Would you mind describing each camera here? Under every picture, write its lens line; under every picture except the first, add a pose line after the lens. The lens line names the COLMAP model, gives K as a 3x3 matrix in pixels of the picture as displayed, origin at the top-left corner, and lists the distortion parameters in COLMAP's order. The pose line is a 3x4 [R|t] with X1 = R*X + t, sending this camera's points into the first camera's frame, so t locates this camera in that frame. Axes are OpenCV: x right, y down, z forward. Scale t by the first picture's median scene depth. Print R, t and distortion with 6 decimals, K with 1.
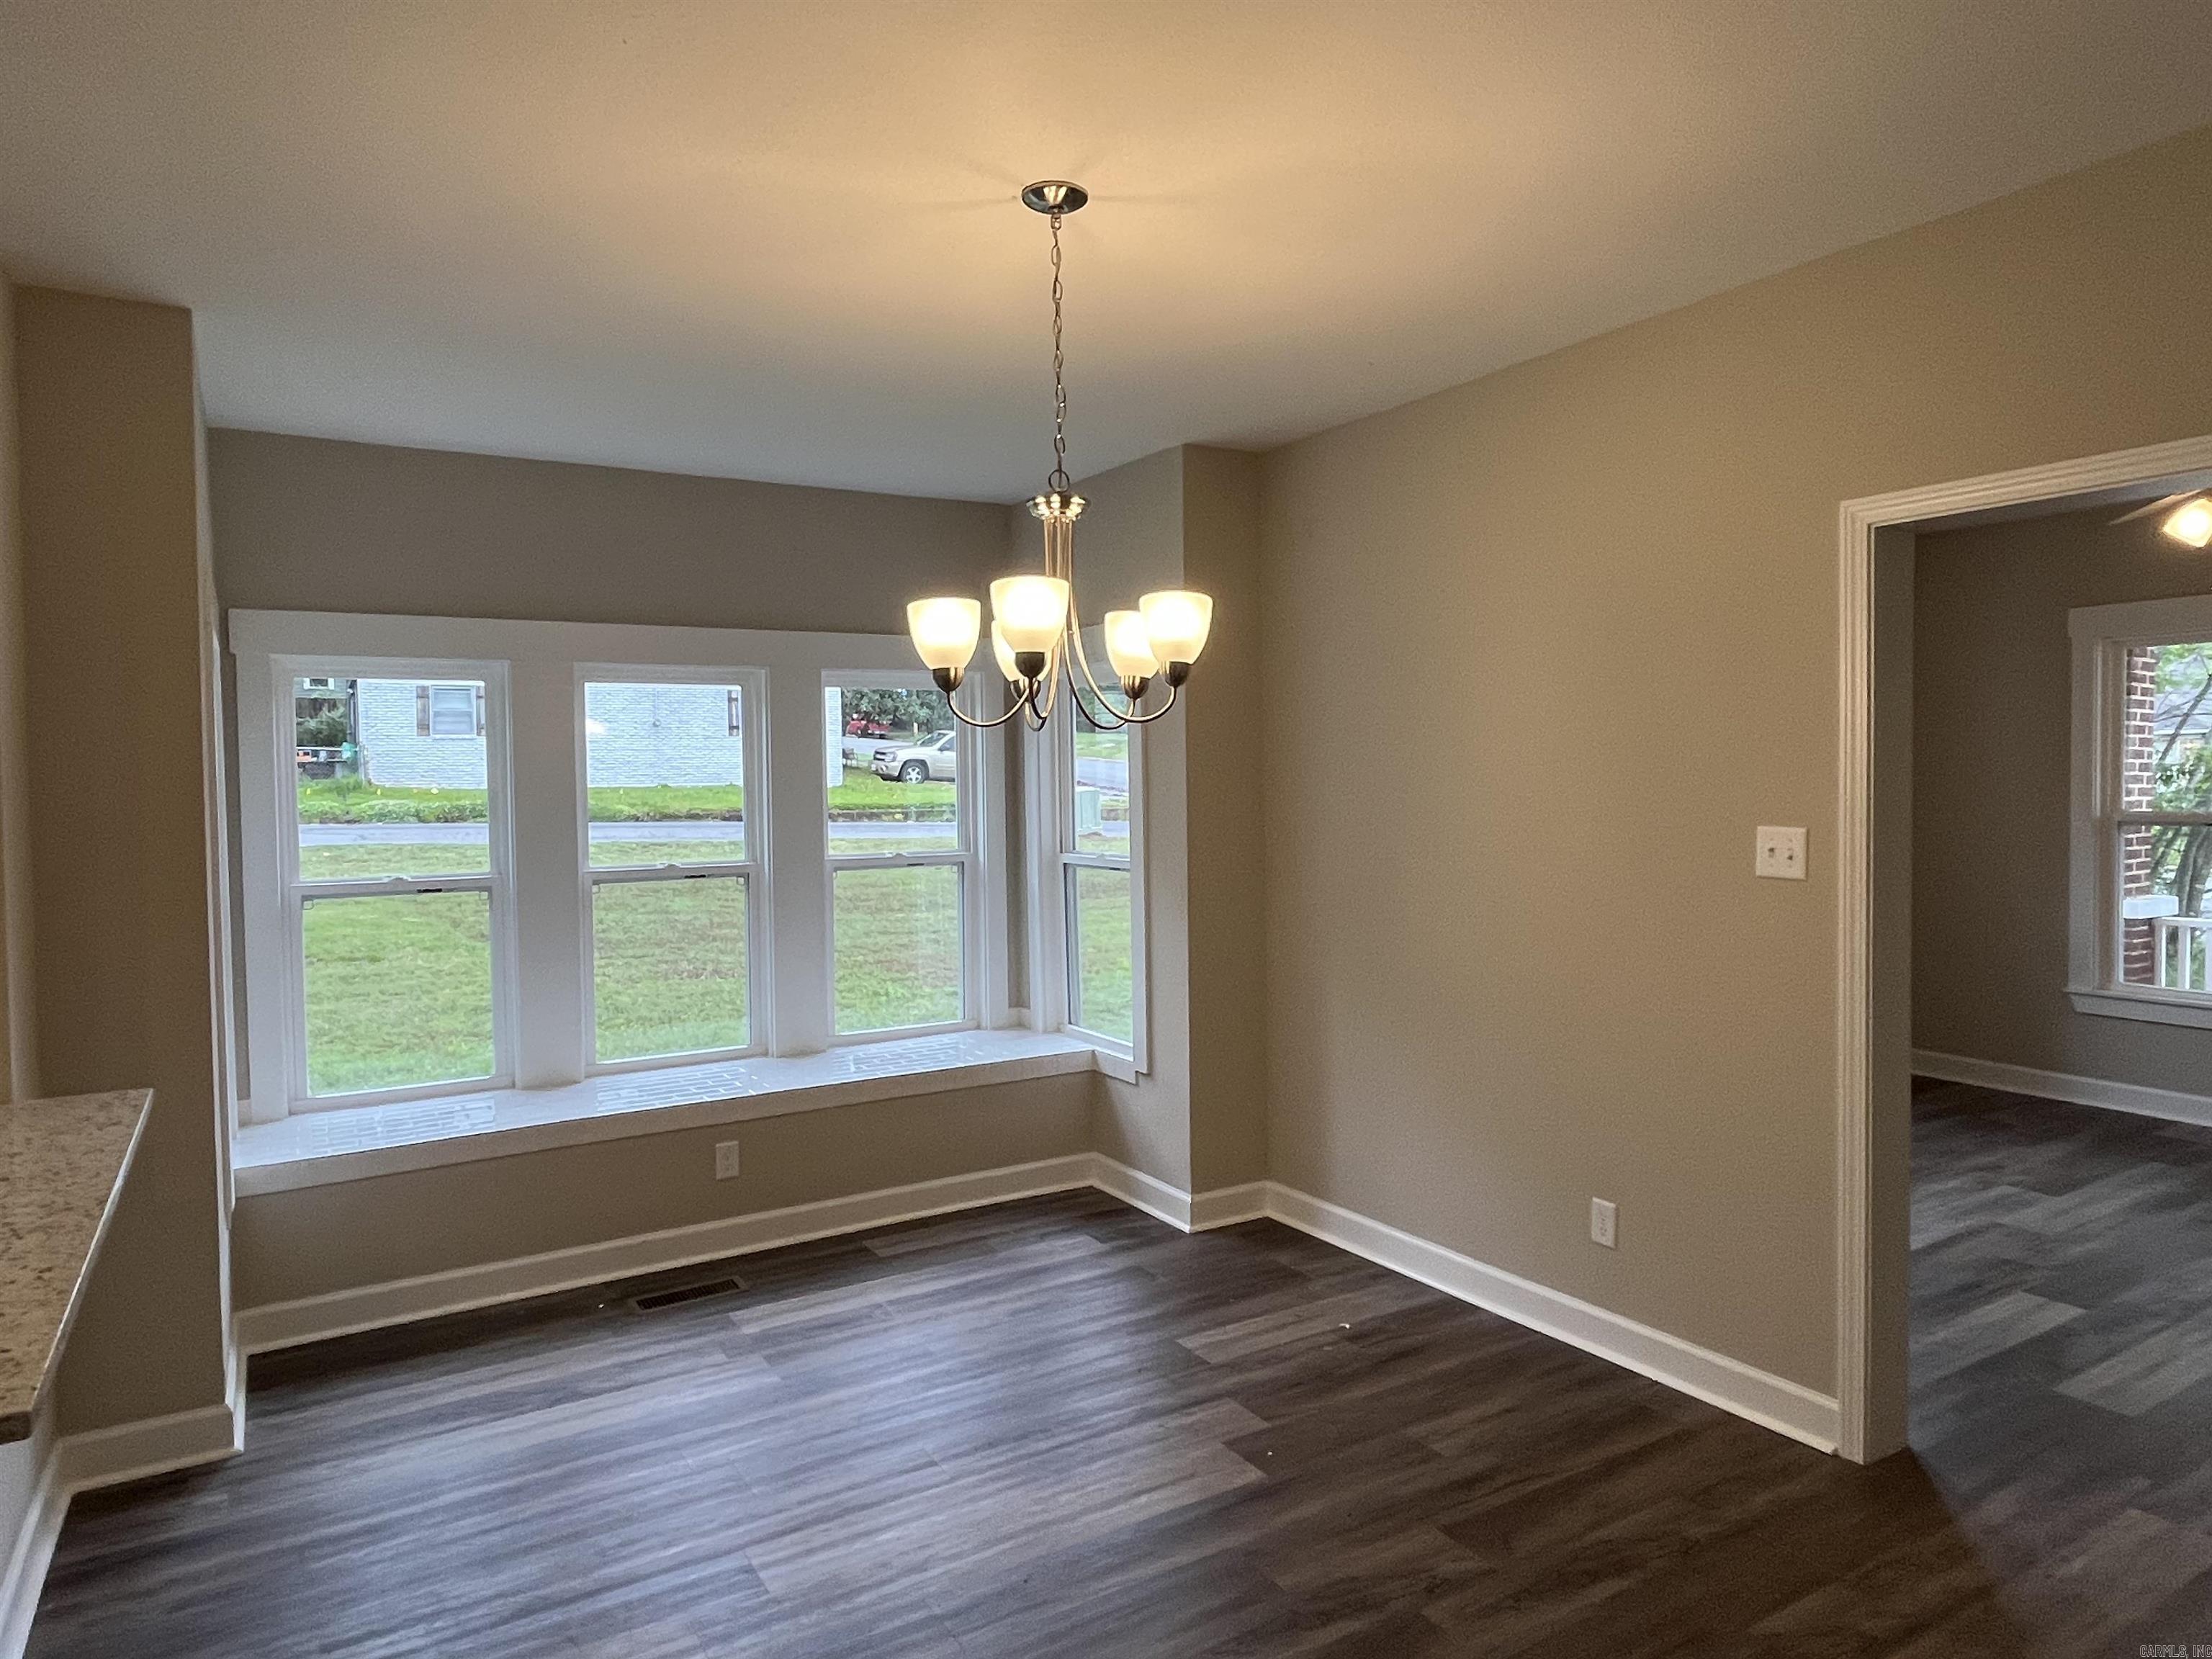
lens RADIAL K [[1341.3, 0, 1105.1], [0, 1341.3, 825.3], [0, 0, 1]] dist [0.003941, -0.002792]
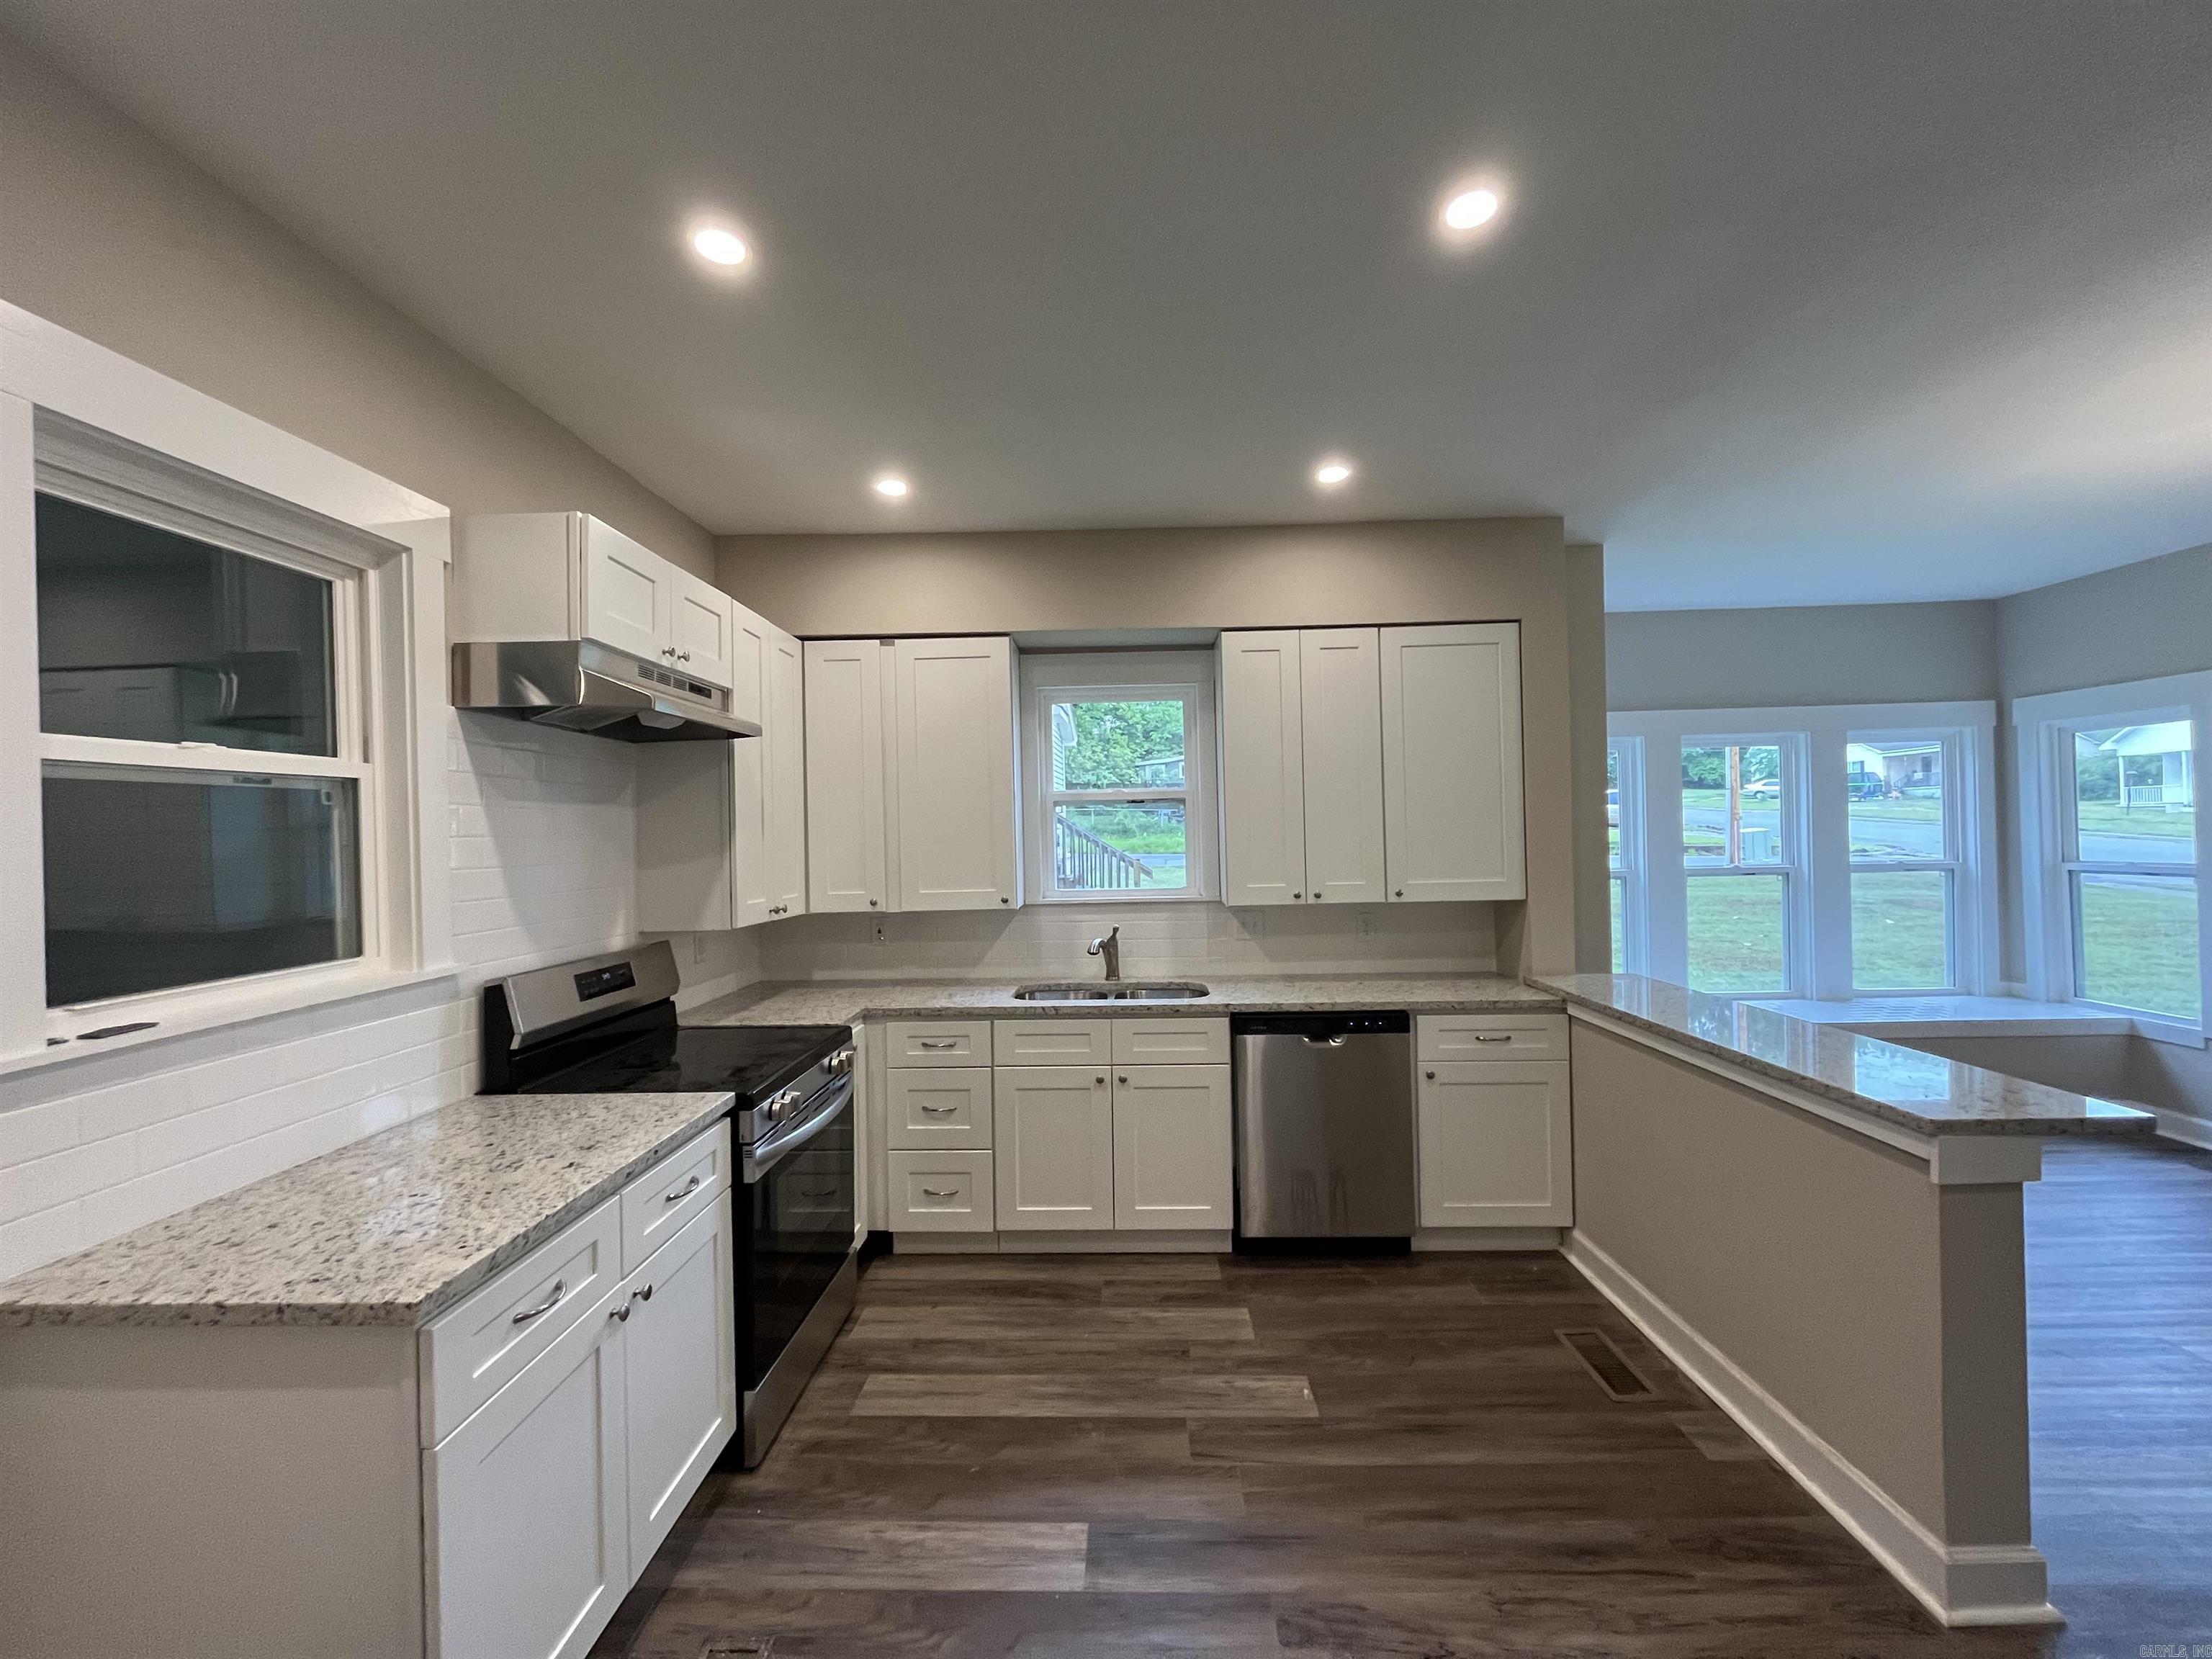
lens RADIAL K [[895.2, 0, 1111.7], [0, 895.2, 829.4], [0, 0, 1]] dist [-0.000470, 0.000956]
pose [[0.847775, -0.004242, -0.530339, -0.431361], [-0.009714, 0.999676, -0.023525, 0.023129], [0.530267, 0.025096, 0.847459, -0.259570]]
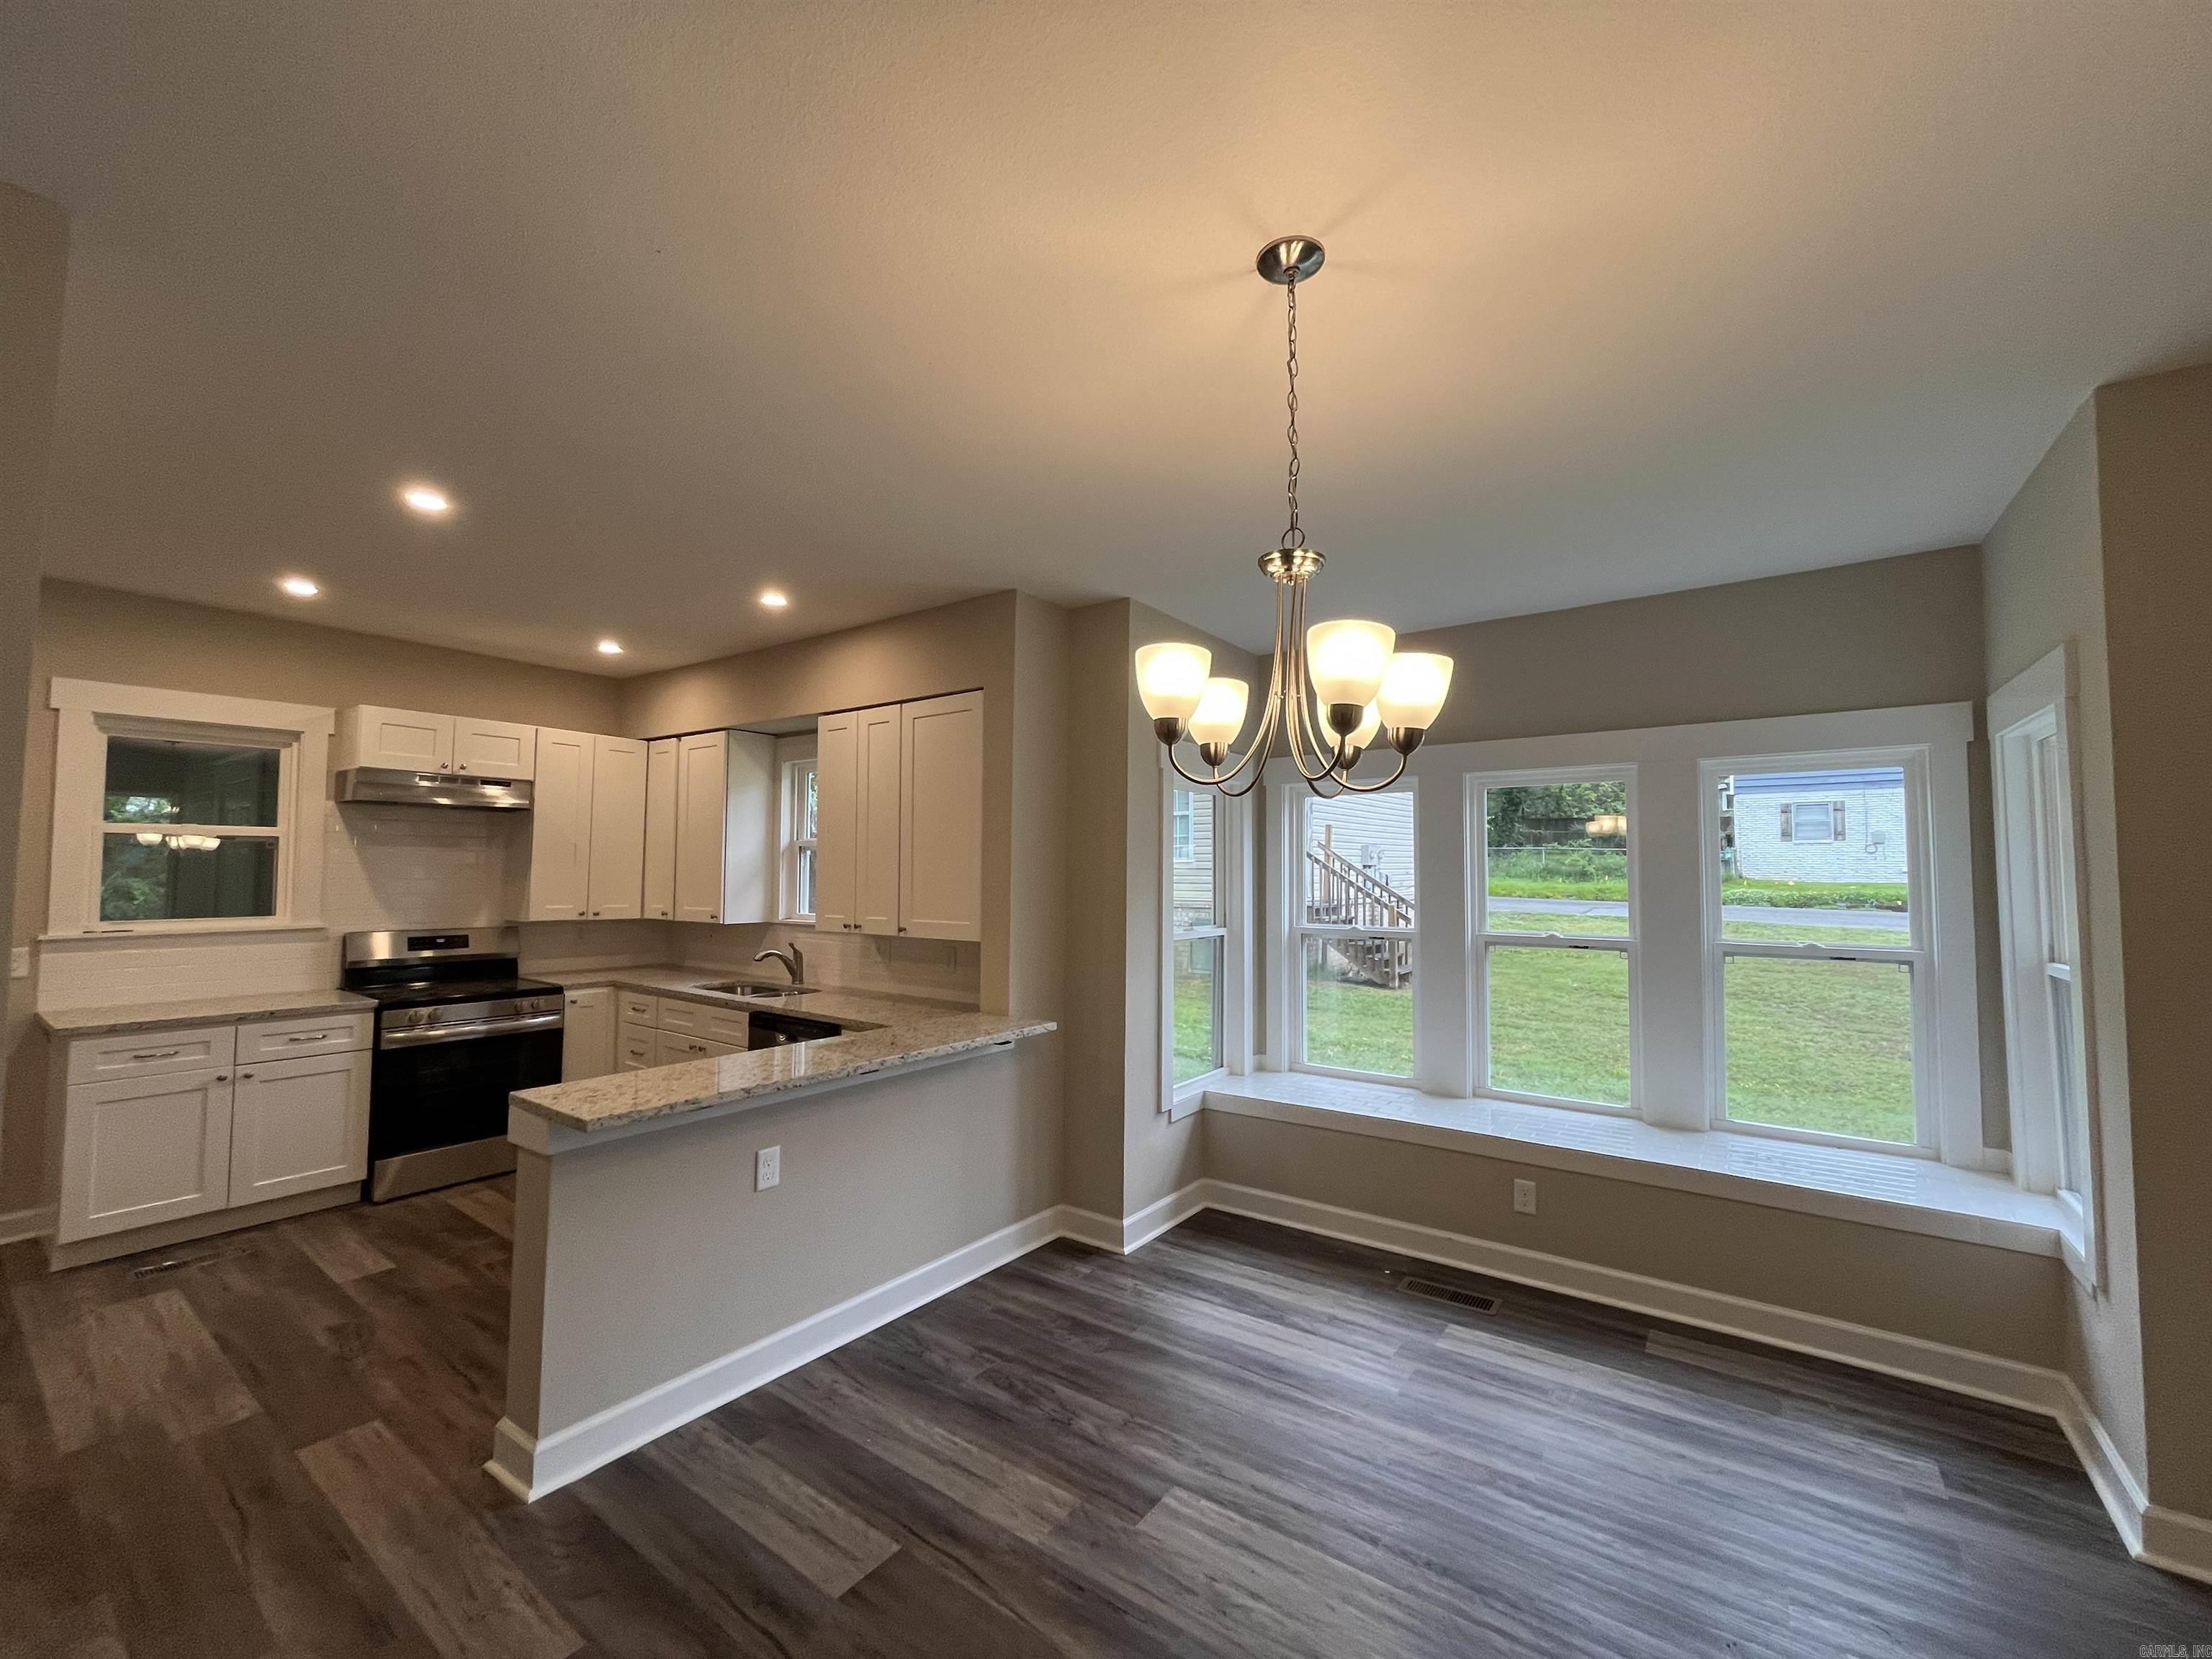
lens RADIAL K [[895.2, 0, 1110.2], [0, 895.2, 831.9], [0, 0, 1]] dist [-0.000470, 0.000956]
pose [[0.395108, -0.028875, -0.918181, 0.288109], [-0.045762, 0.997646, -0.051066, -0.003416], [0.917494, 0.062194, 0.392857, 0.365970]]
